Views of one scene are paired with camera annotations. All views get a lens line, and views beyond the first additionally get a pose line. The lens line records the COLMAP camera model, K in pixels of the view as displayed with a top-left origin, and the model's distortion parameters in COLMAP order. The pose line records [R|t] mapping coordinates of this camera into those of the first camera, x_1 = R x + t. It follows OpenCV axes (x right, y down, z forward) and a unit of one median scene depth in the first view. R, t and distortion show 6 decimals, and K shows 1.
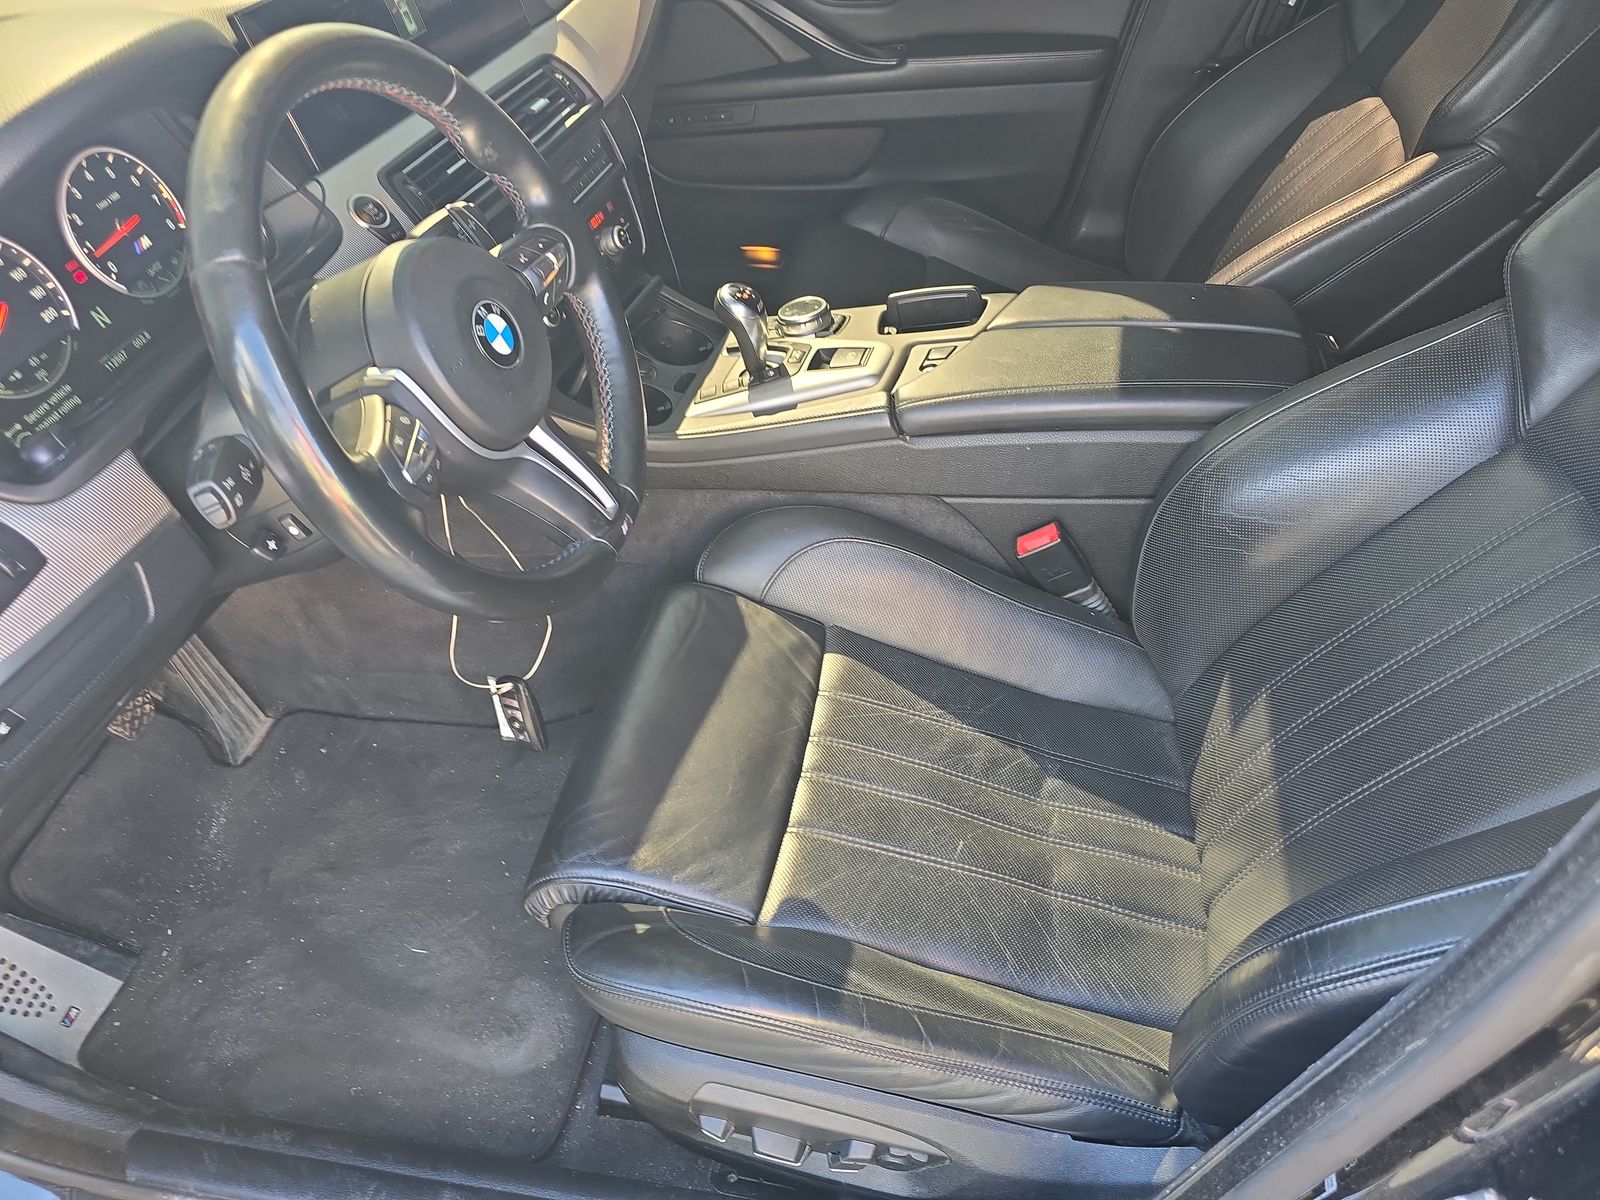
lens RADIAL K [[1191.4, 0, 797.9], [0, 1191.4, 596.8], [0, 0, 1]] dist [0.047164, -0.062808]
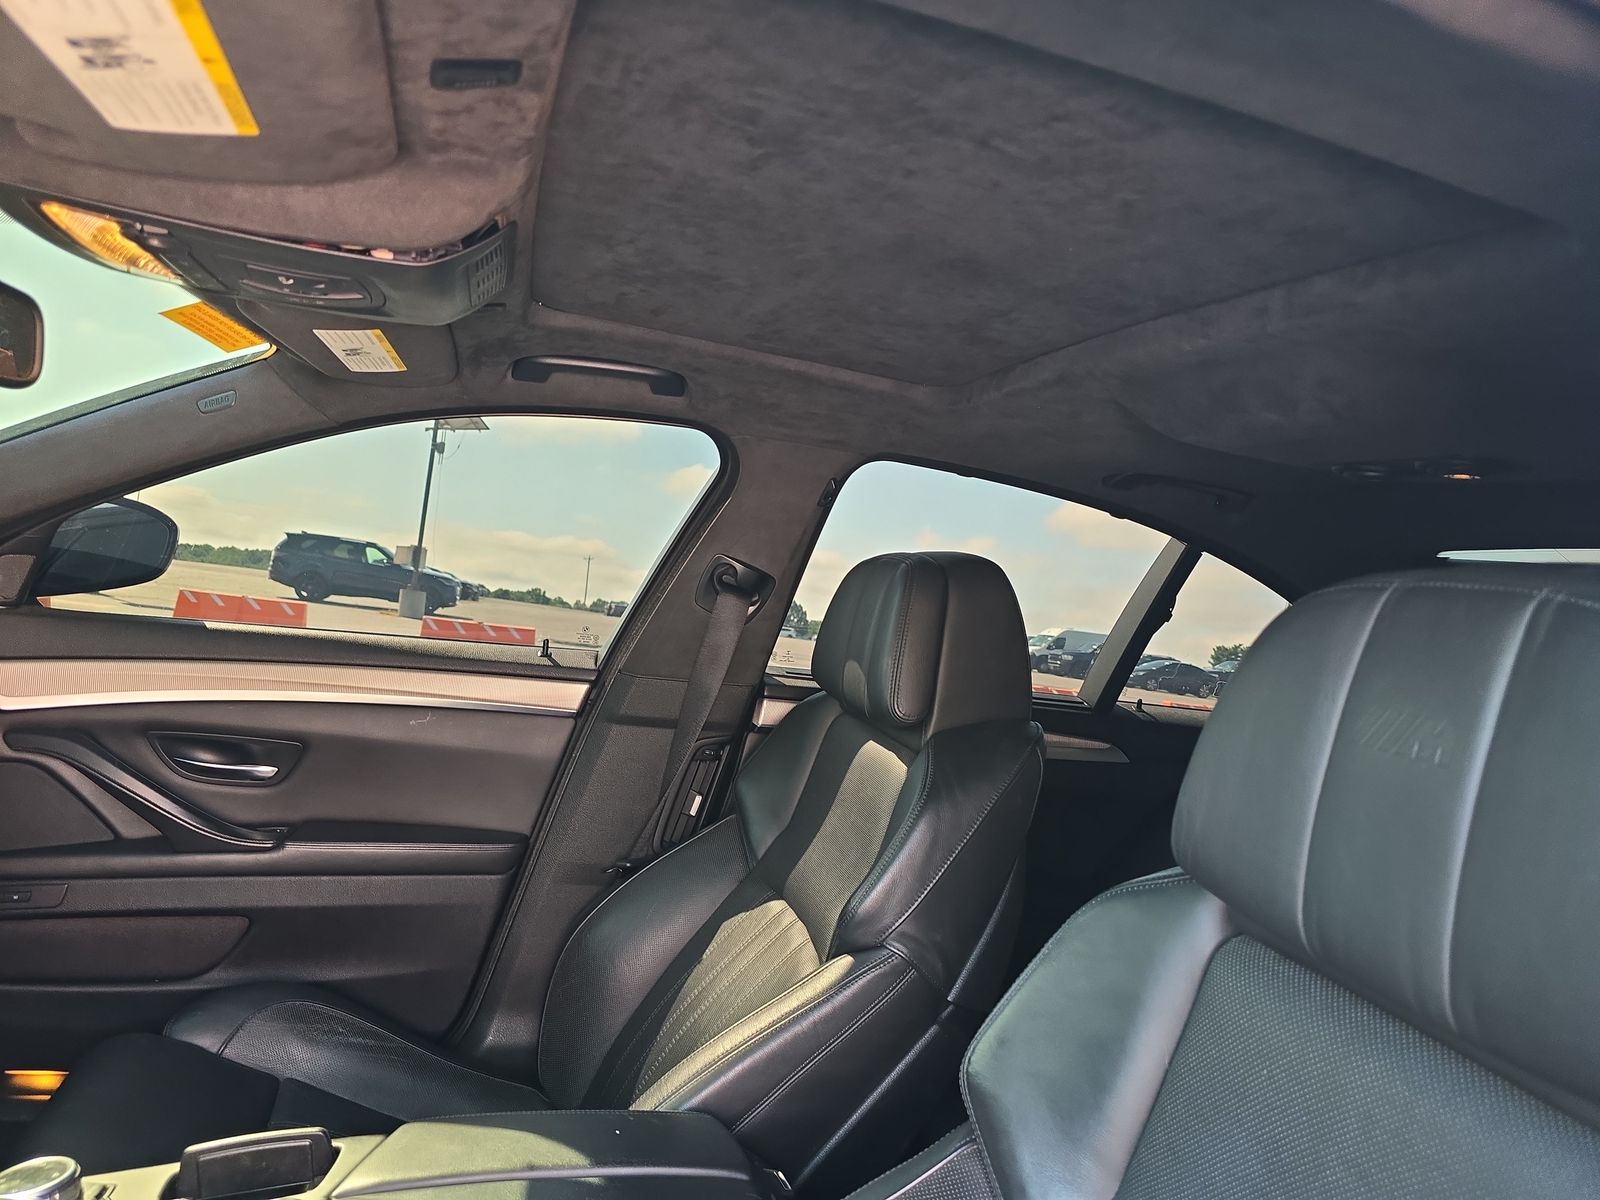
lens RADIAL K [[1191.4, 0, 797.9], [0, 1191.4, 596.8], [0, 0, 1]] dist [0.047164, -0.062808]
pose [[0.901071, 0.136360, 0.411675, 0.056690], [0.137522, 0.810441, -0.569450, -0.060583], [-0.411289, 0.569730, 0.711512, 0.167706]]
